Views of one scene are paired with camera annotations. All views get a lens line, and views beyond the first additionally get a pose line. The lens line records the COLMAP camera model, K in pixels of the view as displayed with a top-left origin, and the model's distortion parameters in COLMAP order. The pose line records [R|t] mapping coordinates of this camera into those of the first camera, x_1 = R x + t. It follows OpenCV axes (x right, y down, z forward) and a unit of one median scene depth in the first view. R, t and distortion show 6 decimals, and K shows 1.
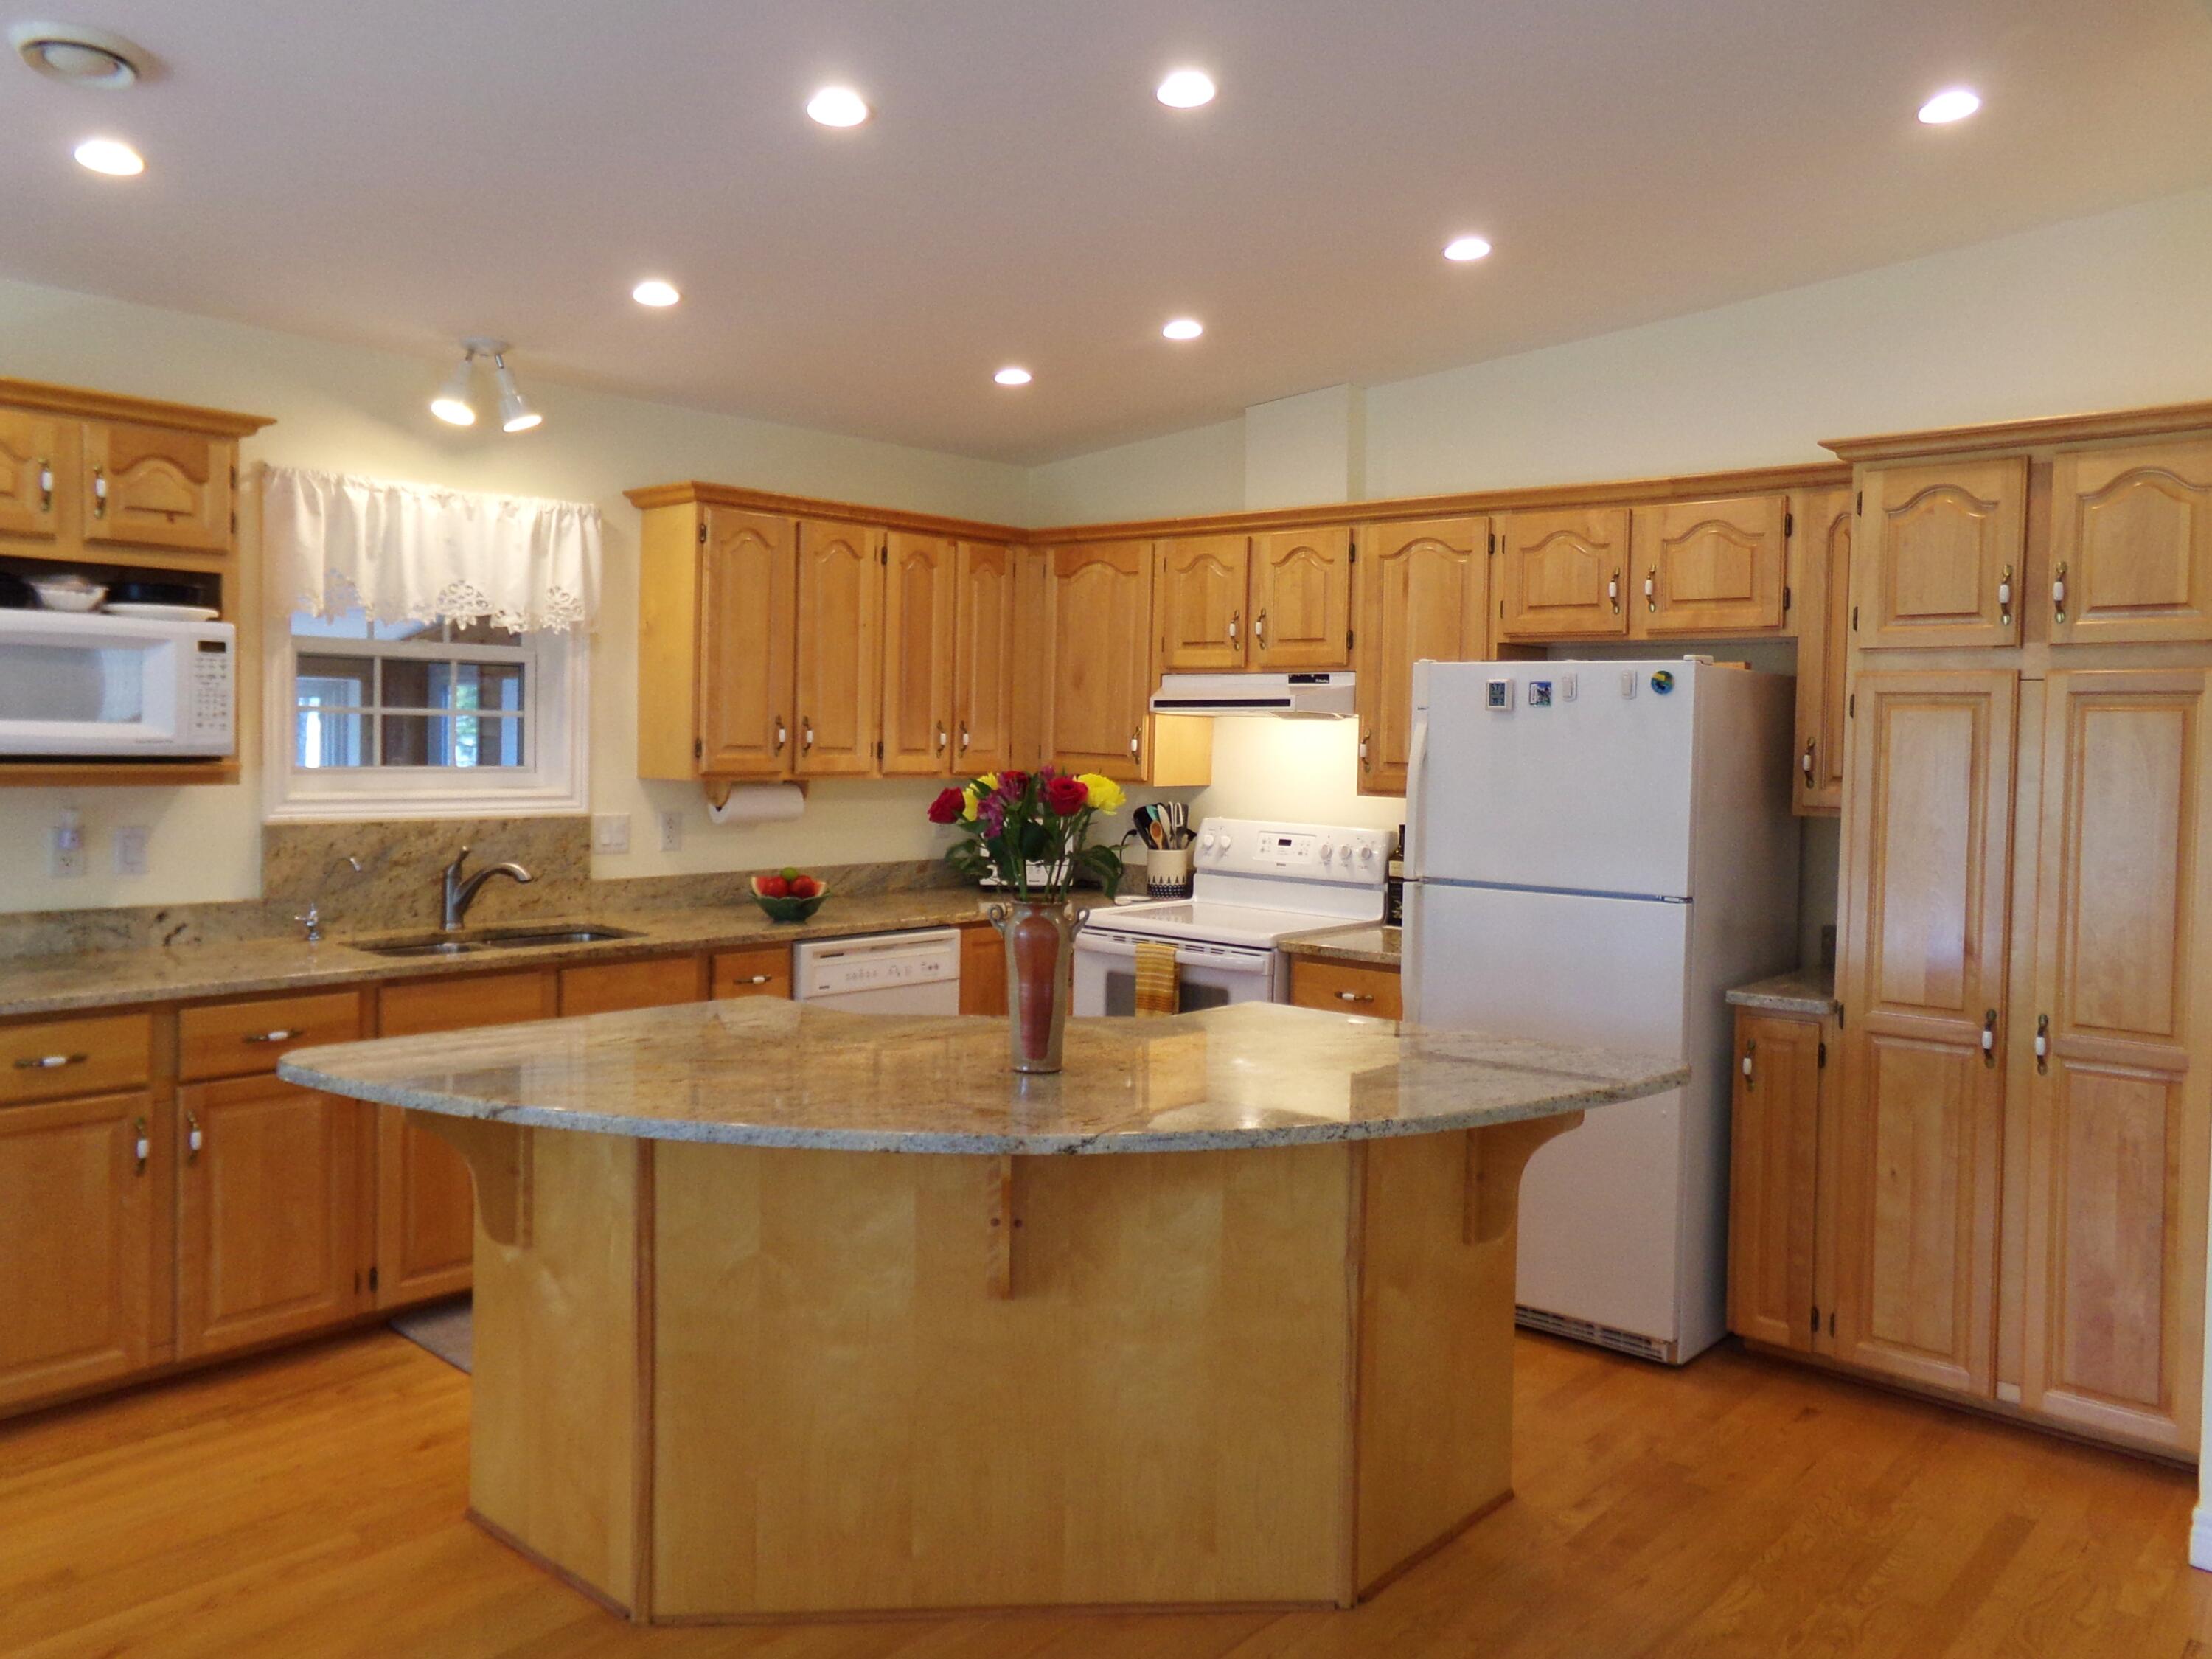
lens RADIAL K [[1616.2, 0, 1106.0], [0, 1616.2, 829.5], [0, 0, 1]] dist [-0.018135, 0.006825]
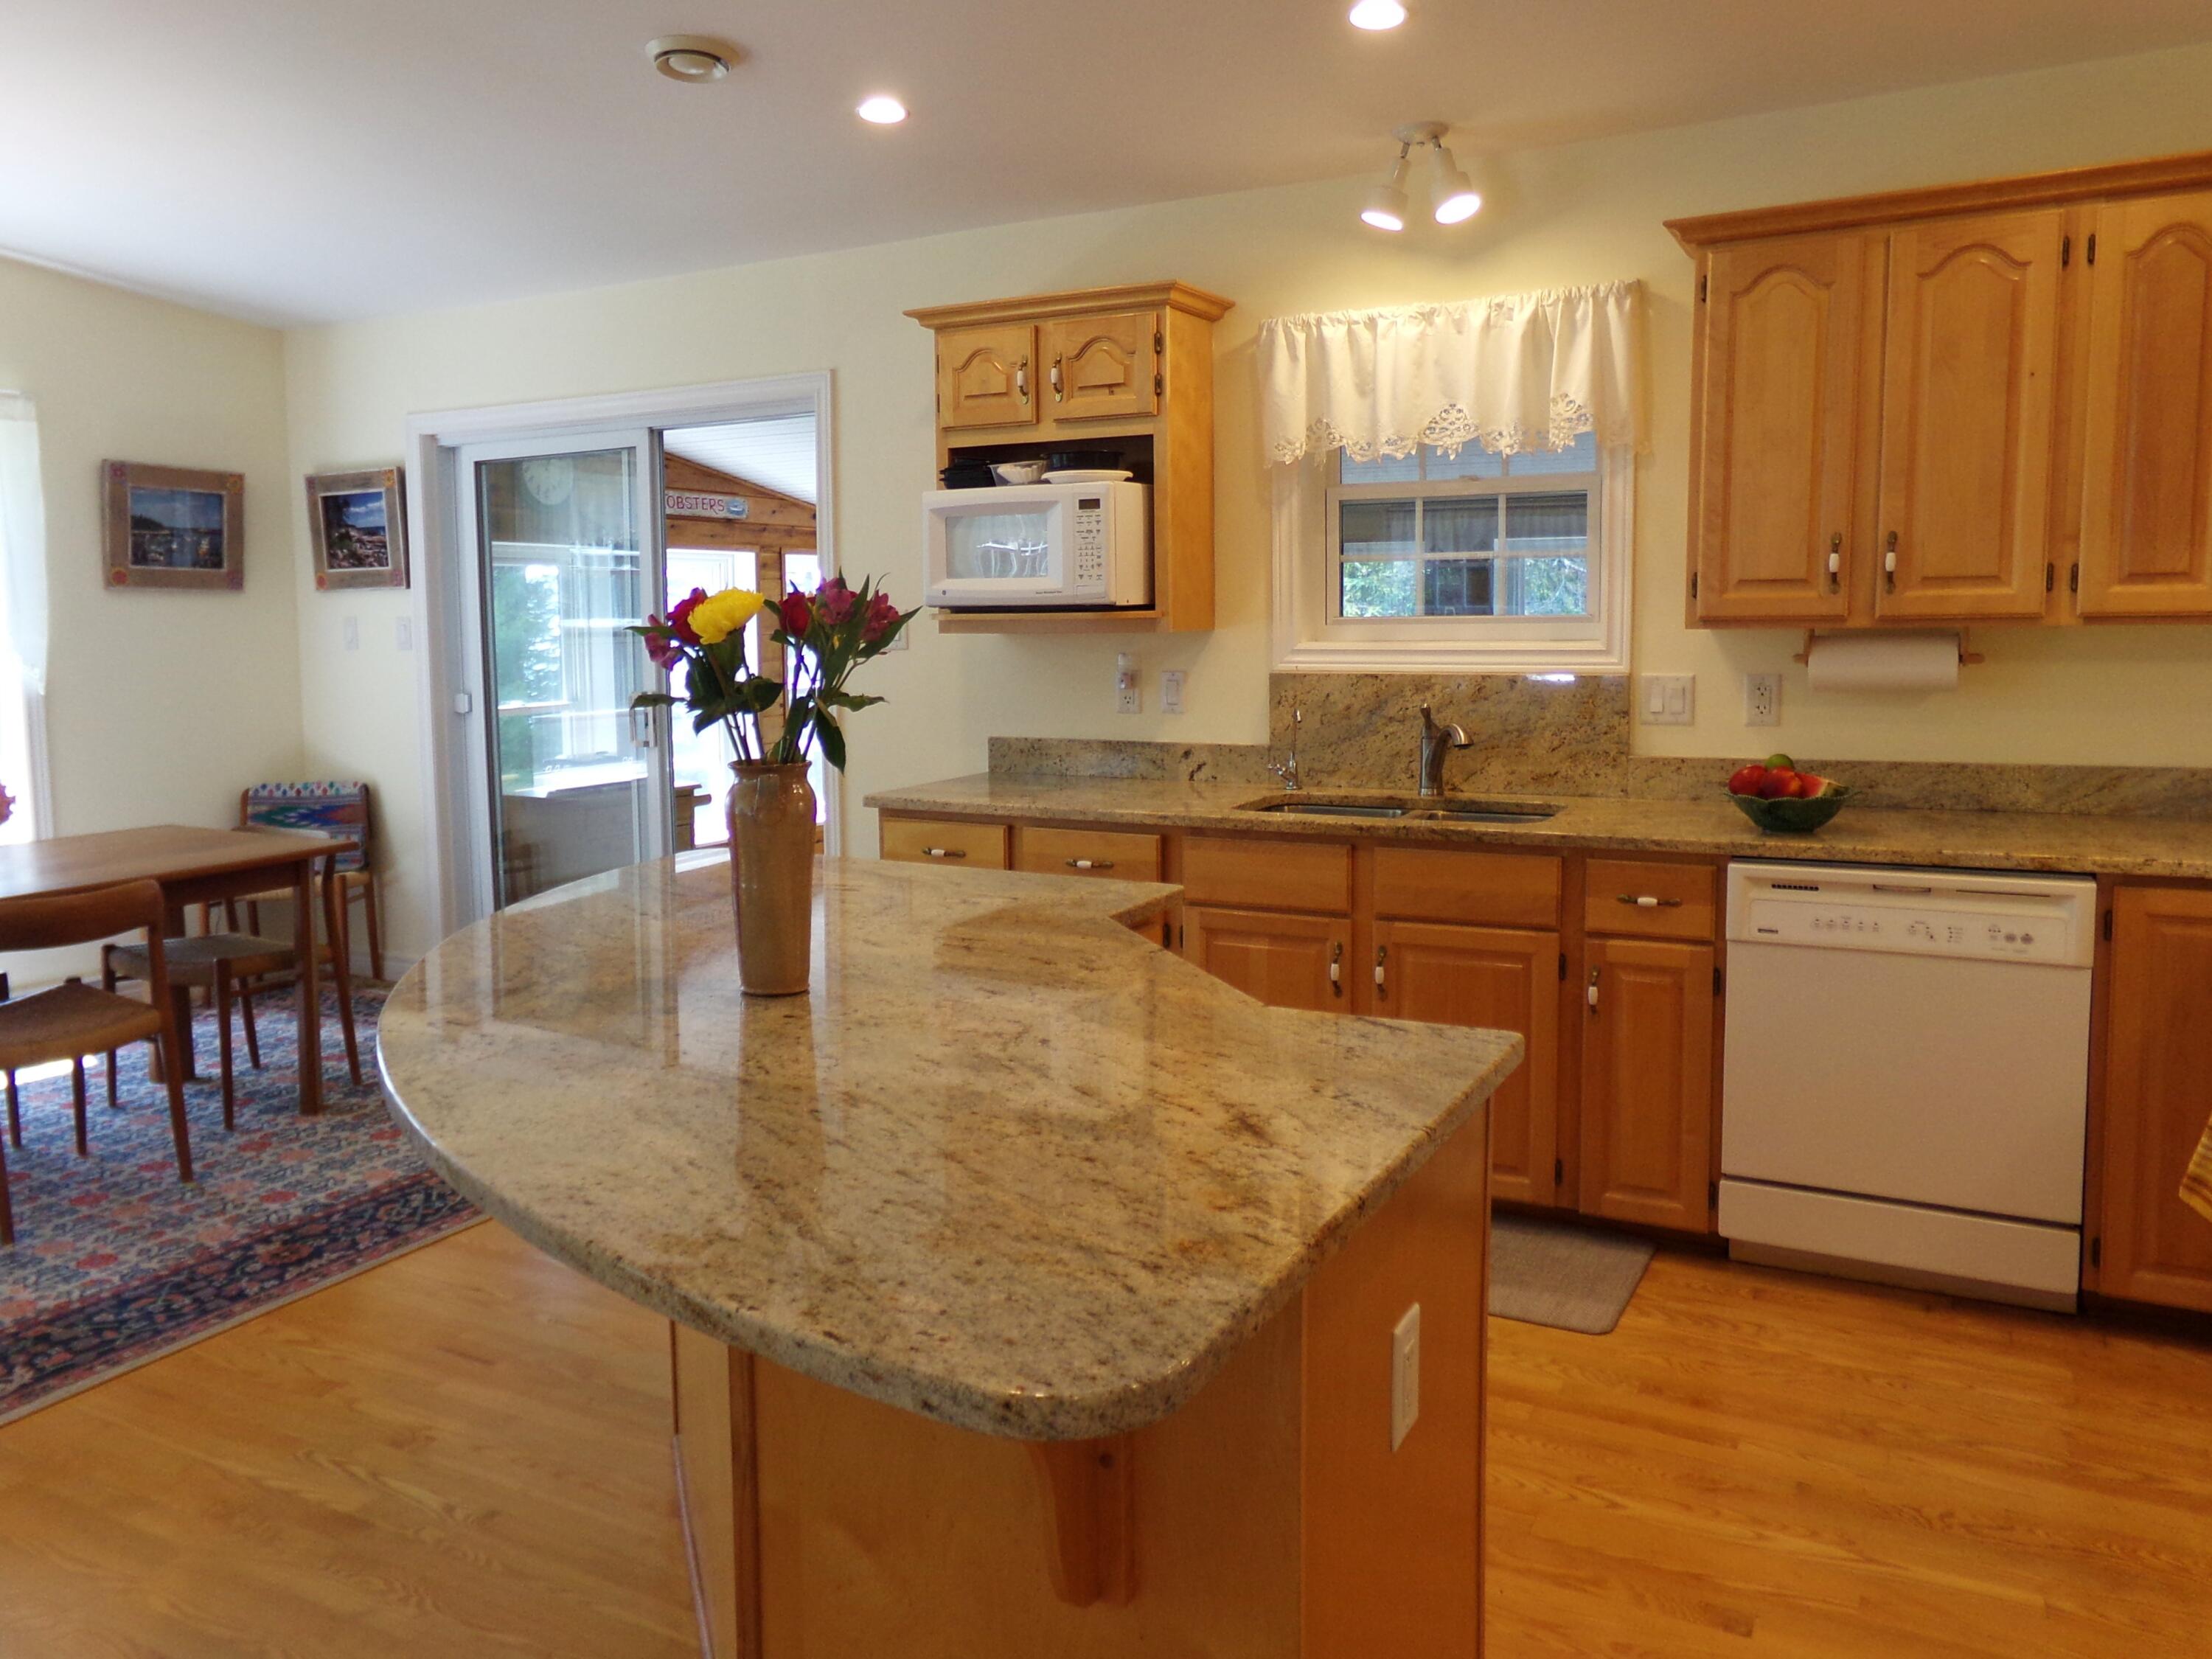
lens RADIAL K [[1595.0, 0, 1104.2], [0, 1595.0, 750.5], [0, 0, 1]] dist [-0.011129, 0.002422]
pose [[0.256592, 0.060064, -0.964652, 0.415832], [-0.038025, 0.997922, 0.052022, -0.002645], [0.965772, 0.023333, 0.258342, 0.602242]]
